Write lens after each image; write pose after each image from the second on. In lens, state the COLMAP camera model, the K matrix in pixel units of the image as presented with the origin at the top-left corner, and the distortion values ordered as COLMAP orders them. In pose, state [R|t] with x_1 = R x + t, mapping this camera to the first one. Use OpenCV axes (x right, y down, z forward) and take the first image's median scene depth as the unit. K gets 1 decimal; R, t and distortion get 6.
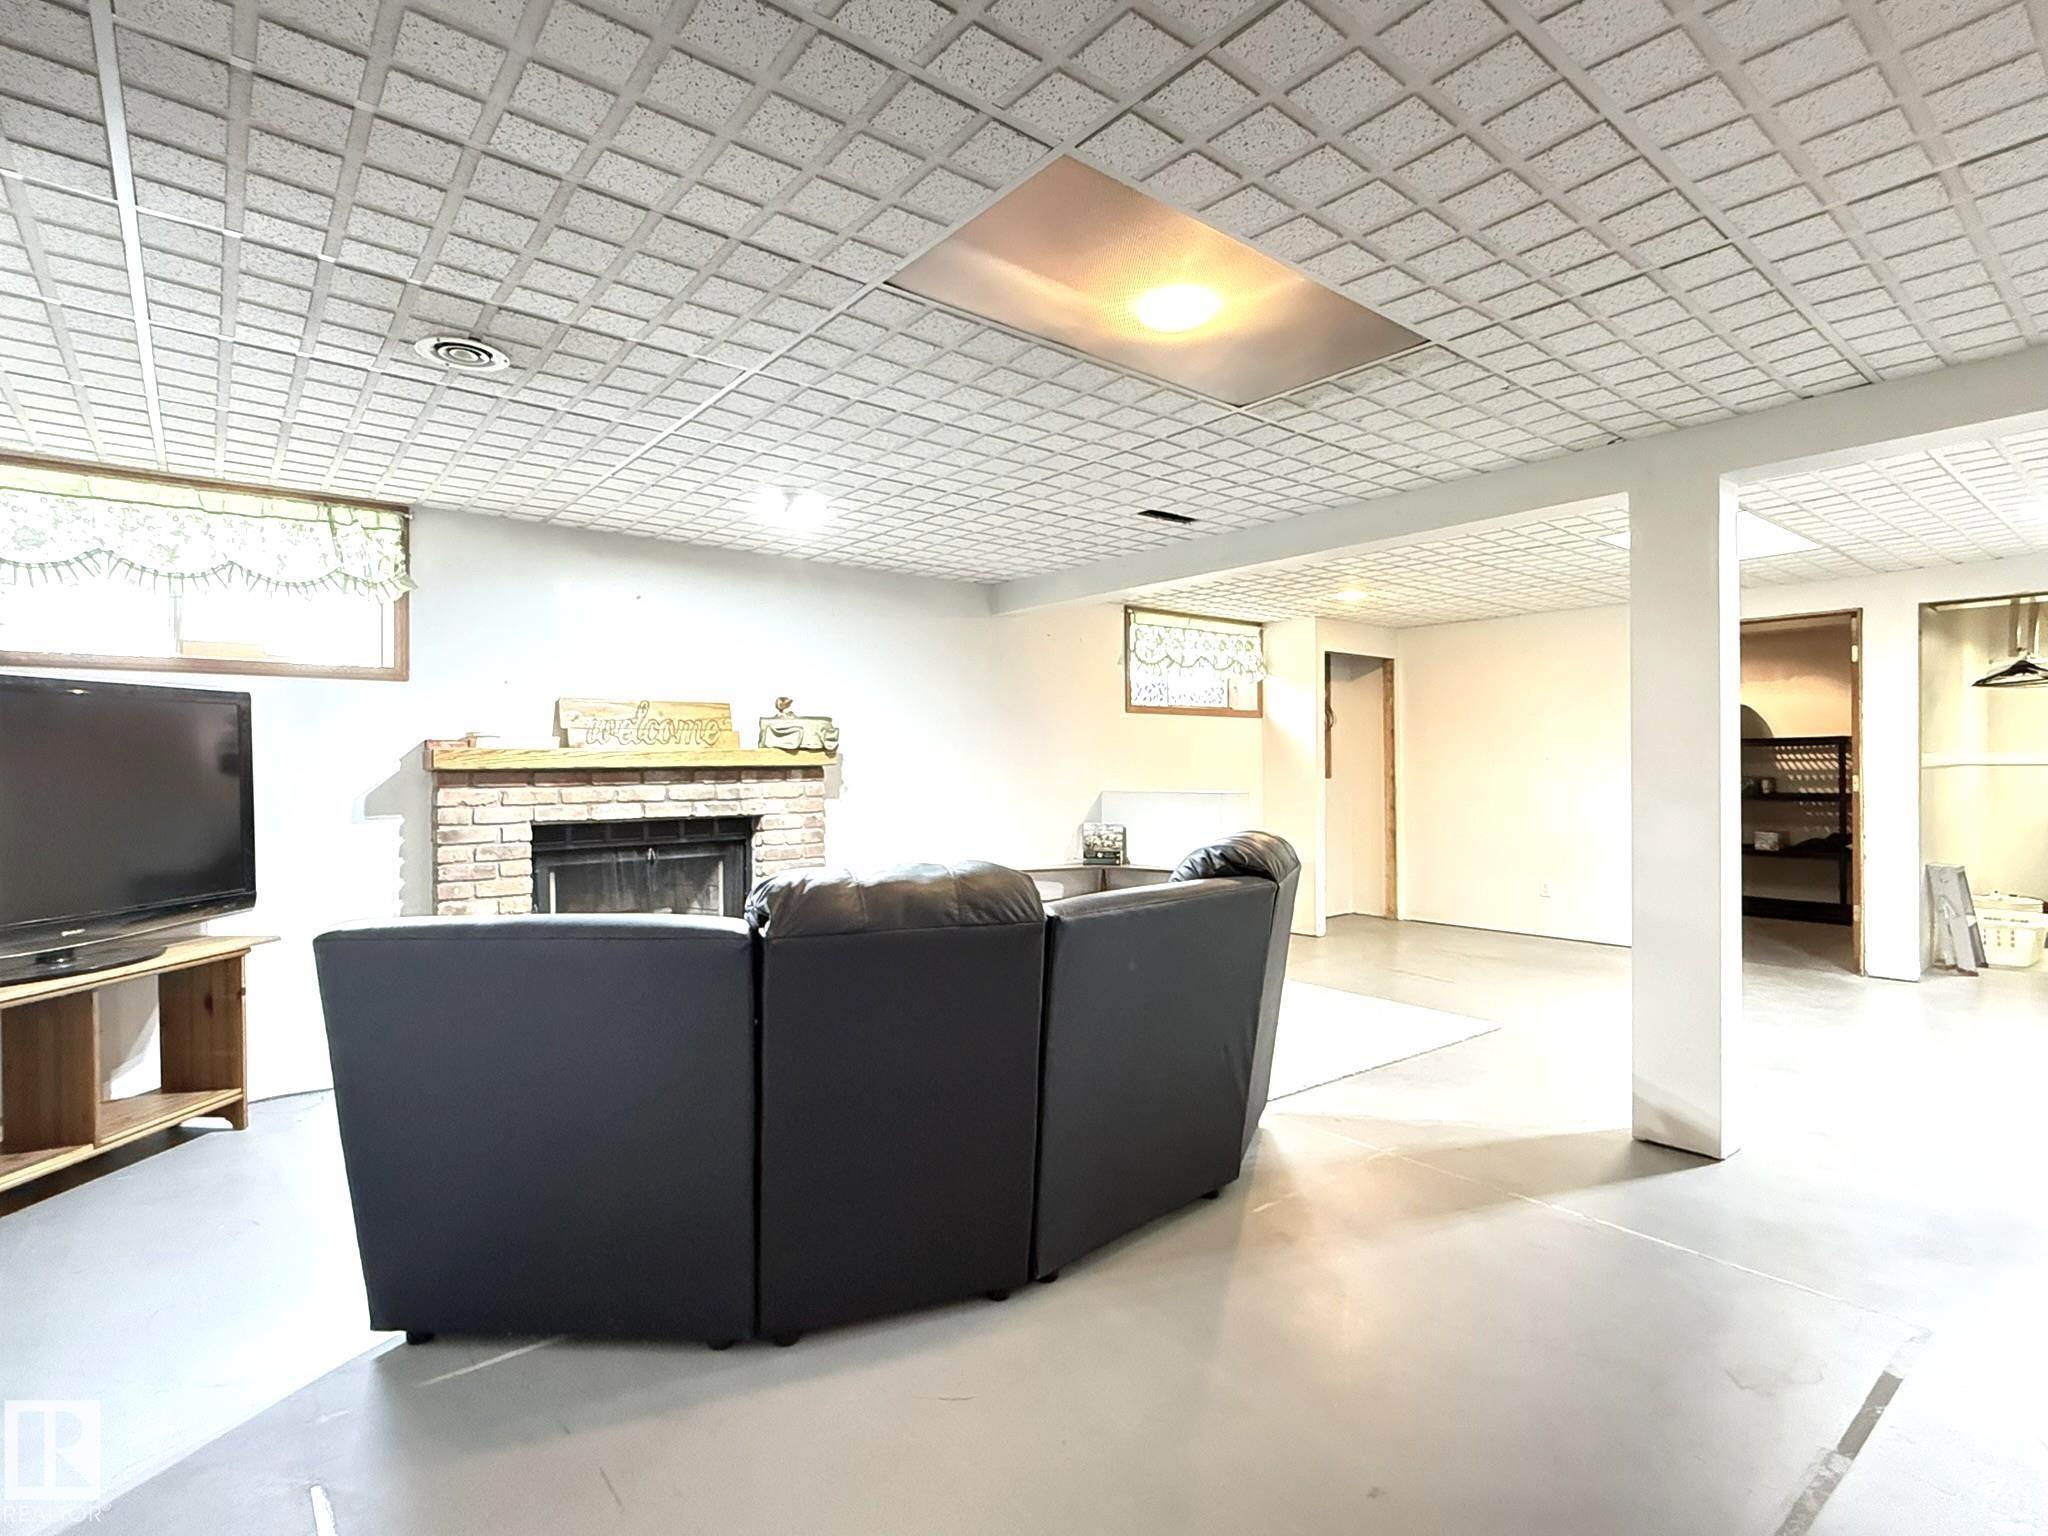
lens RADIAL K [[1011.4, 0, 1019.4], [0, 1011.4, 769.3], [0, 0, 1]] dist [-0.000636, -0.000502]
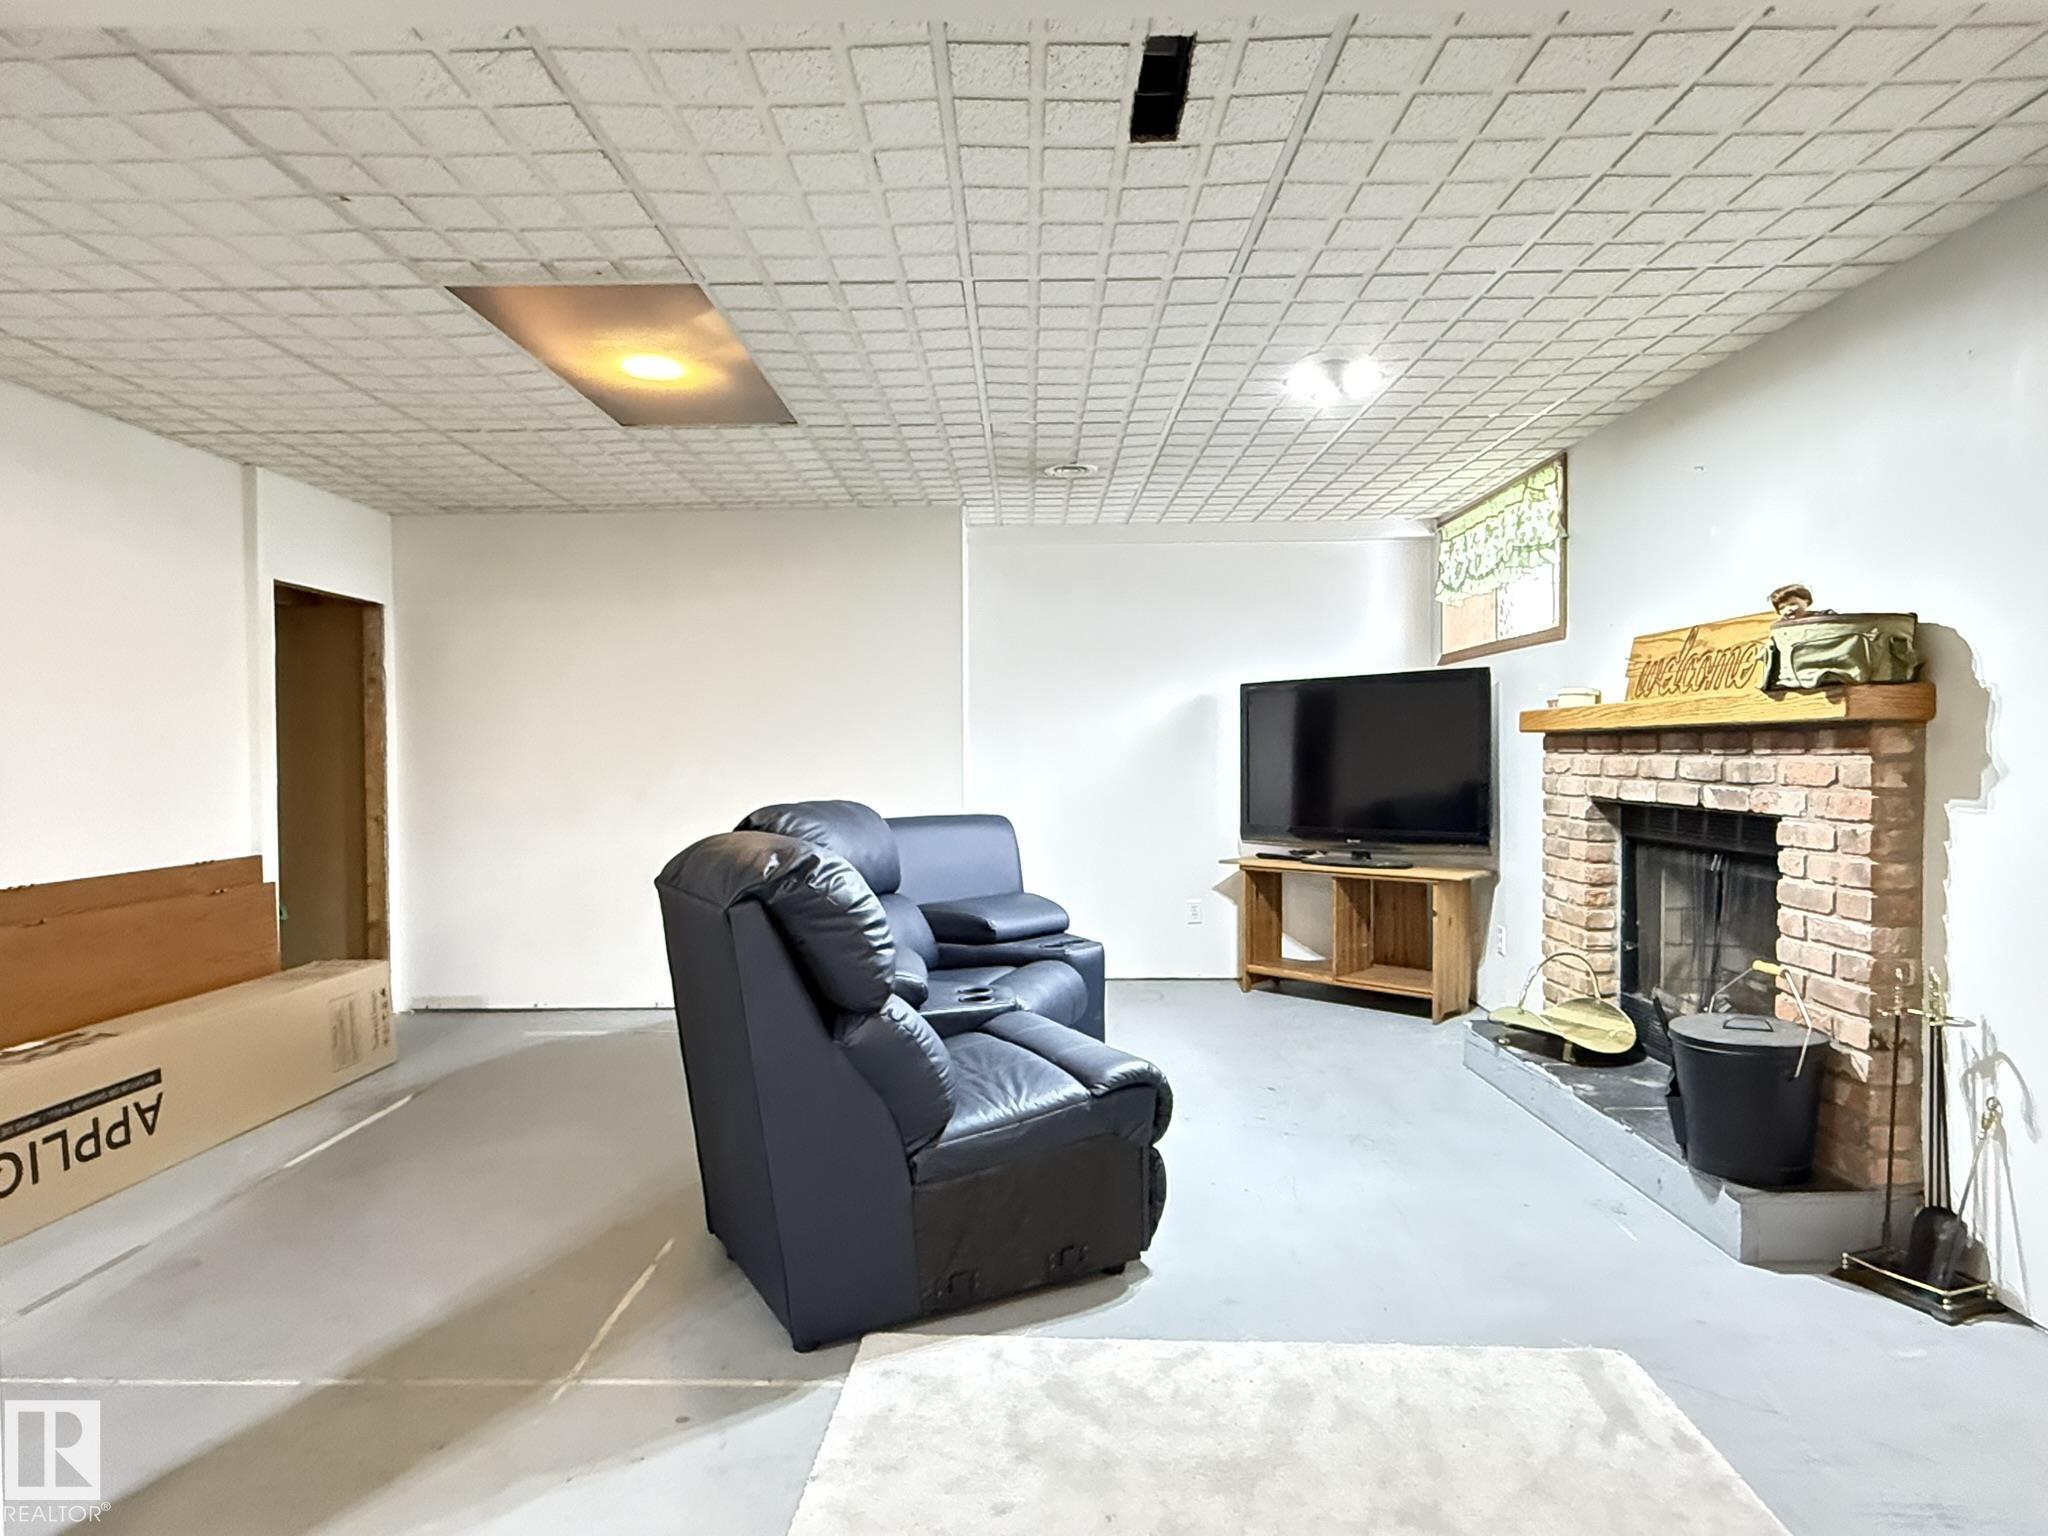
lens RADIAL K [[1178.0, 0, 1009.8], [0, 1178.0, 767.5], [0, 0, 1]] dist [-0.009448, 0.003242]
pose [[-0.644330, 0.023915, -0.764373, 0.499731], [0.007501, 0.999660, 0.024953, 0.001496], [0.764710, 0.010344, -0.644291, 1.151760]]
